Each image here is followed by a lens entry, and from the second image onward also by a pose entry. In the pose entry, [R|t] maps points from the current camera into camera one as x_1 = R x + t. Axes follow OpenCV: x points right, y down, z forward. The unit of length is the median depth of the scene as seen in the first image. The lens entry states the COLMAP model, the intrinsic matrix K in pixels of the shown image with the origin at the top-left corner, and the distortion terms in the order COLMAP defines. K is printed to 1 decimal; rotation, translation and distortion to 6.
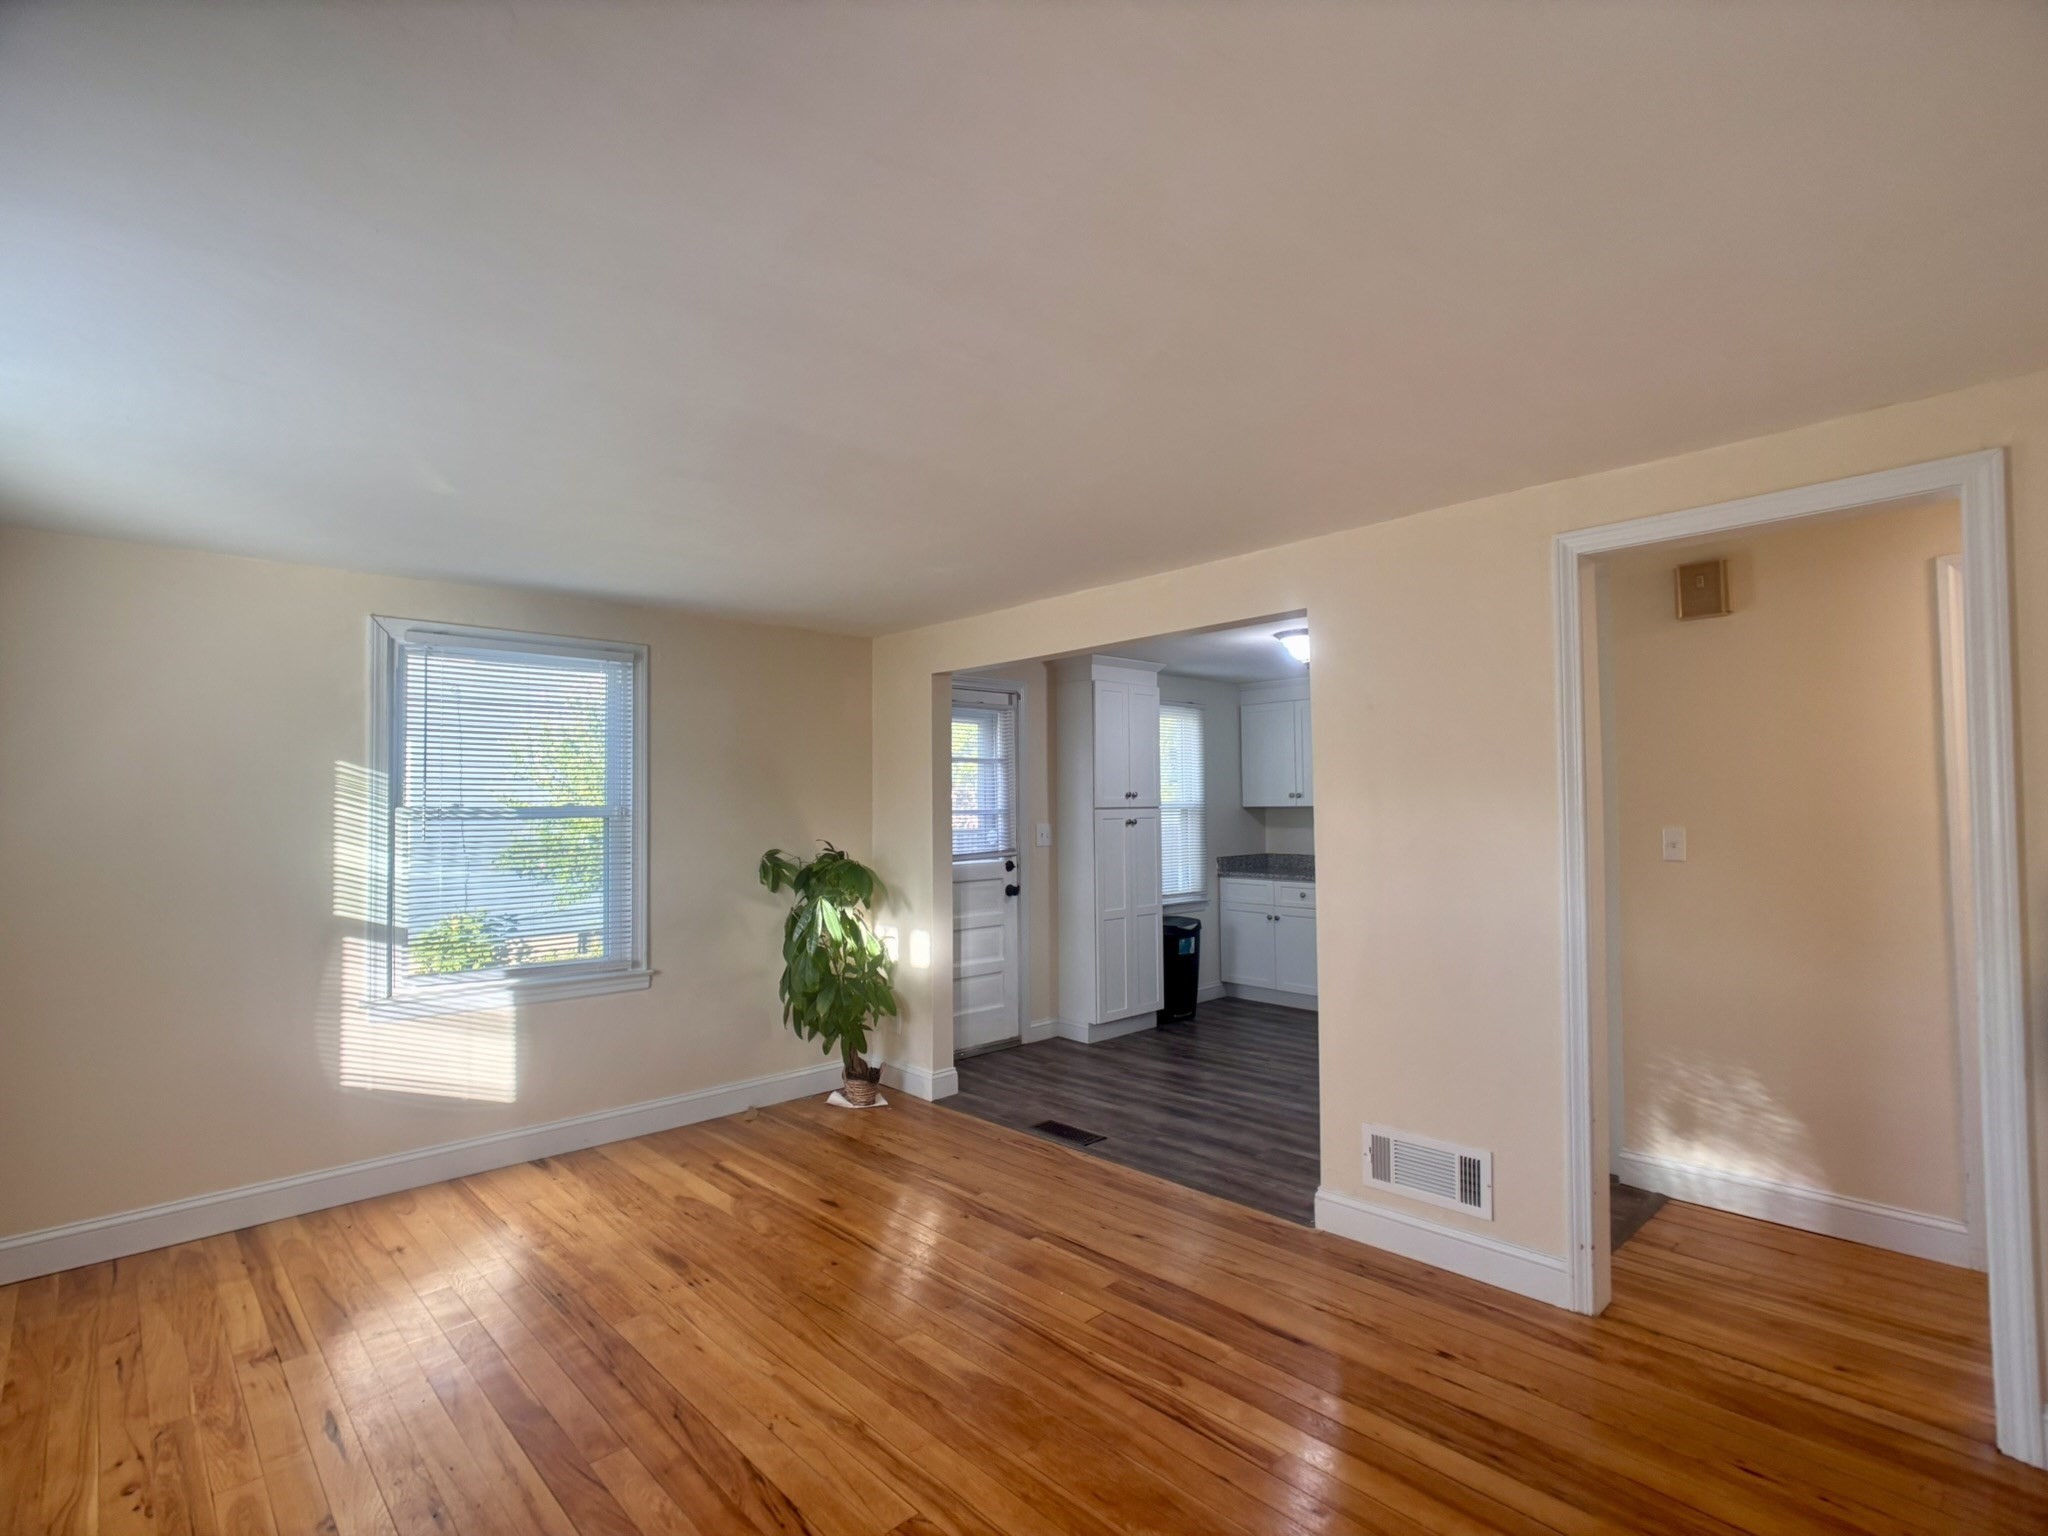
lens RADIAL K [[1011.2, 0, 1022.8], [0, 1011.2, 775.6], [0, 0, 1]] dist [-0.002118, -0.000033]
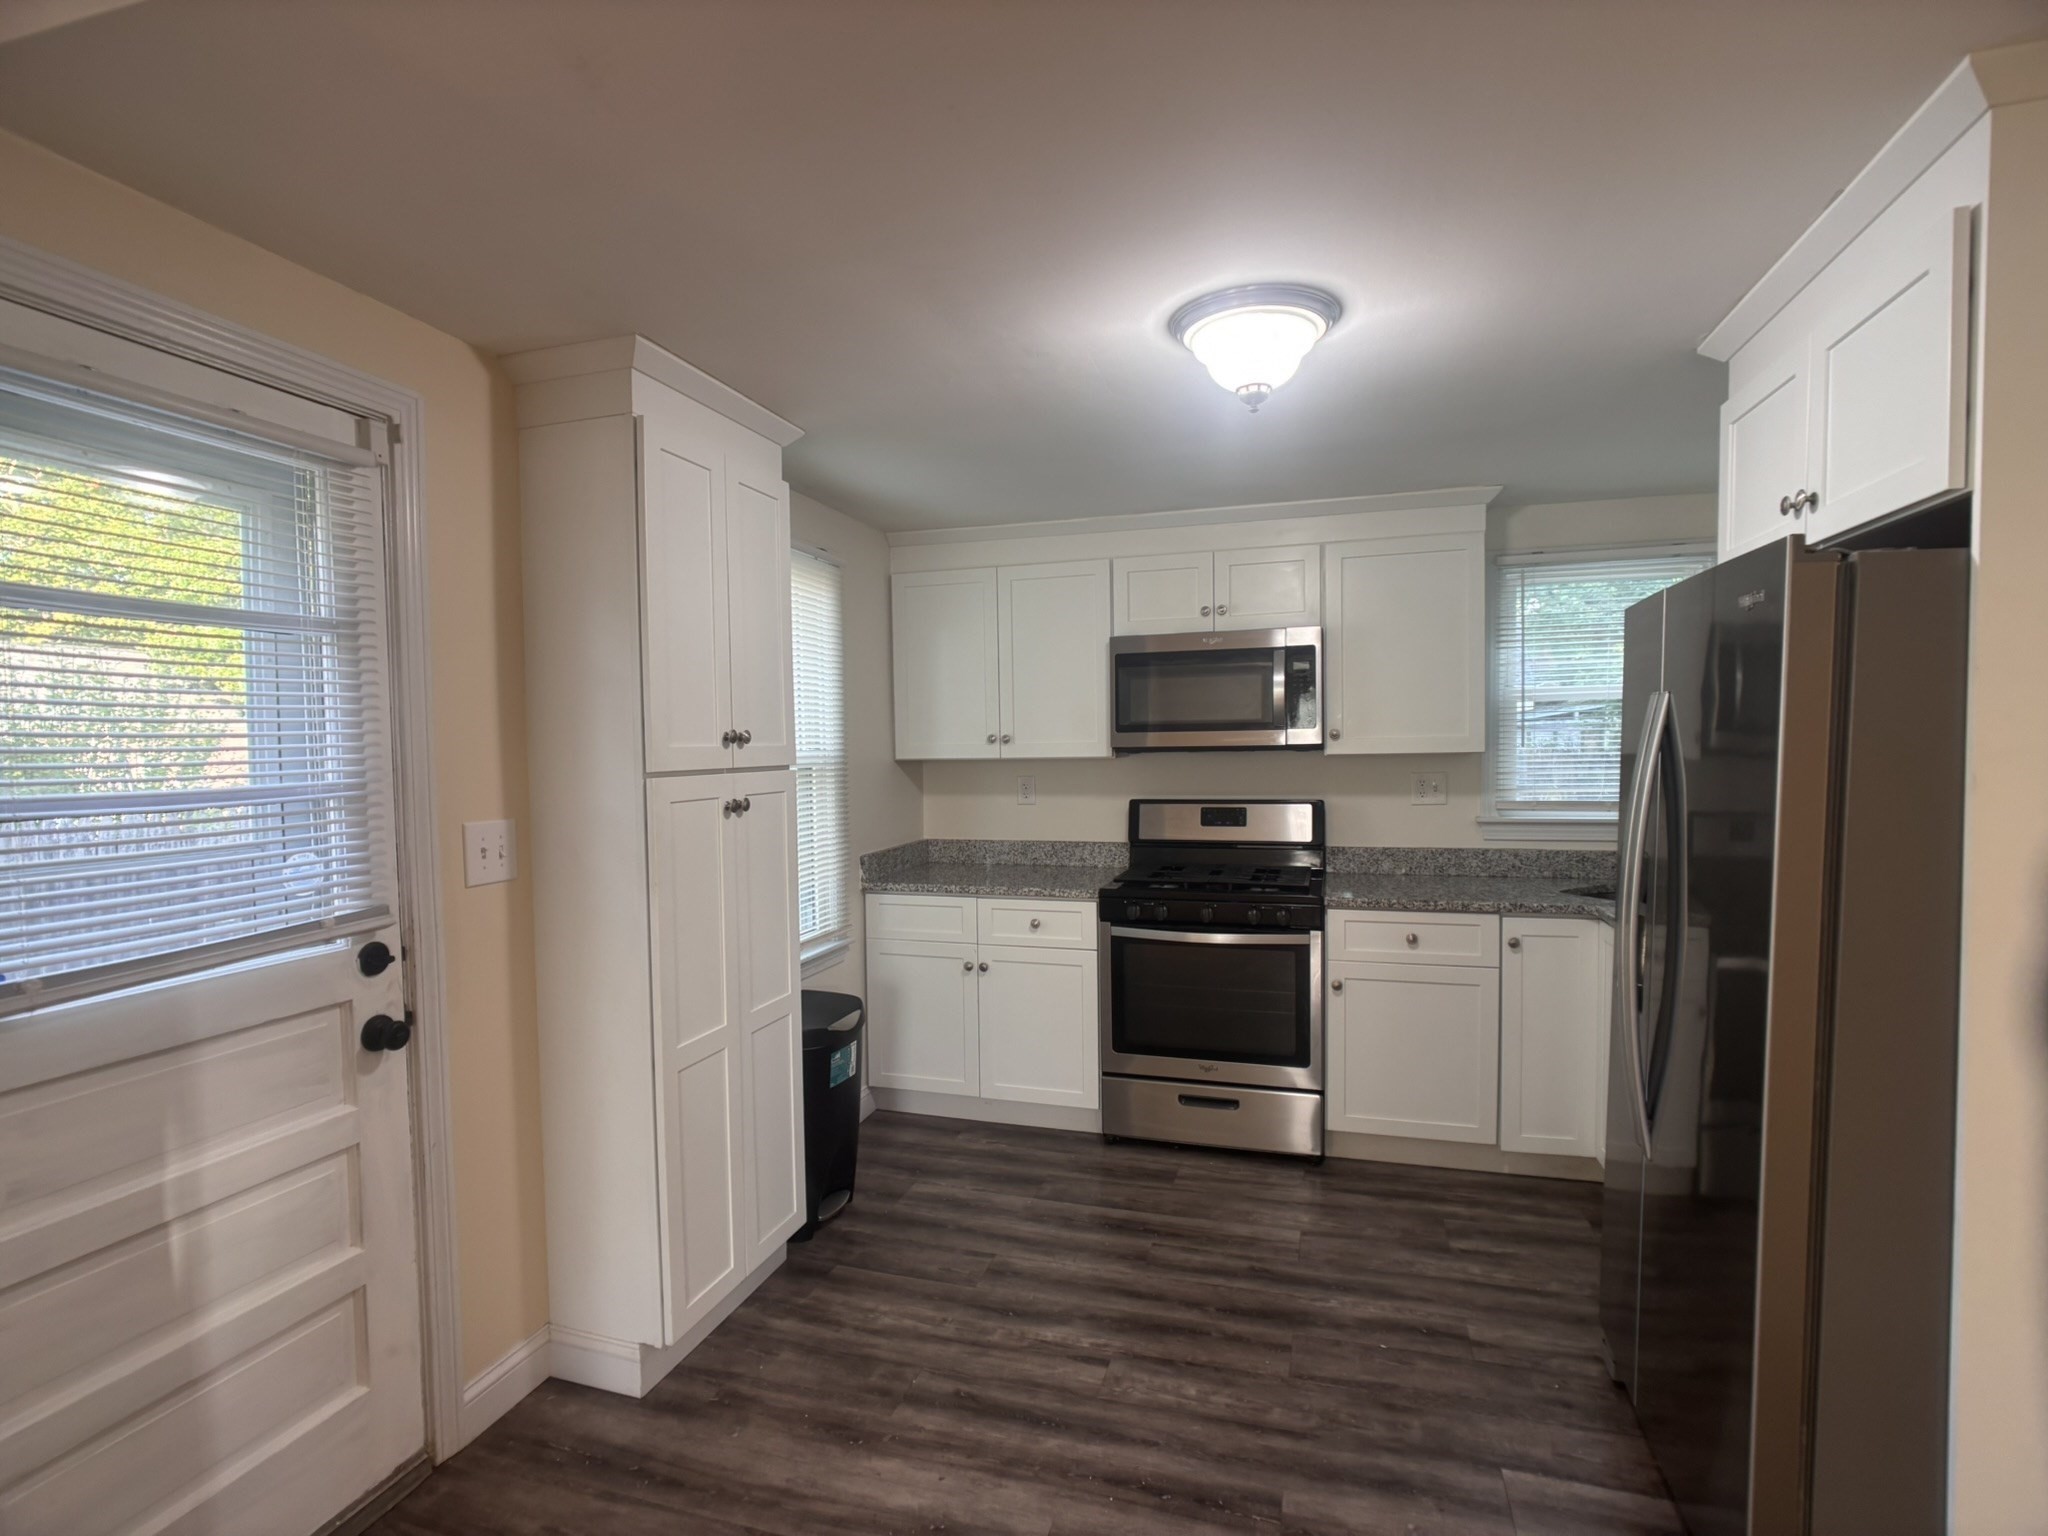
lens RADIAL K [[1011.2, 0, 1023.3], [0, 1011.2, 782.4], [0, 0, 1]] dist [-0.002118, -0.000033]
pose [[0.869264, -0.022339, 0.493844, 0.008543], [-0.008372, 0.998170, 0.059889, 0.012135], [-0.494278, -0.056194, 0.867486, 0.607747]]
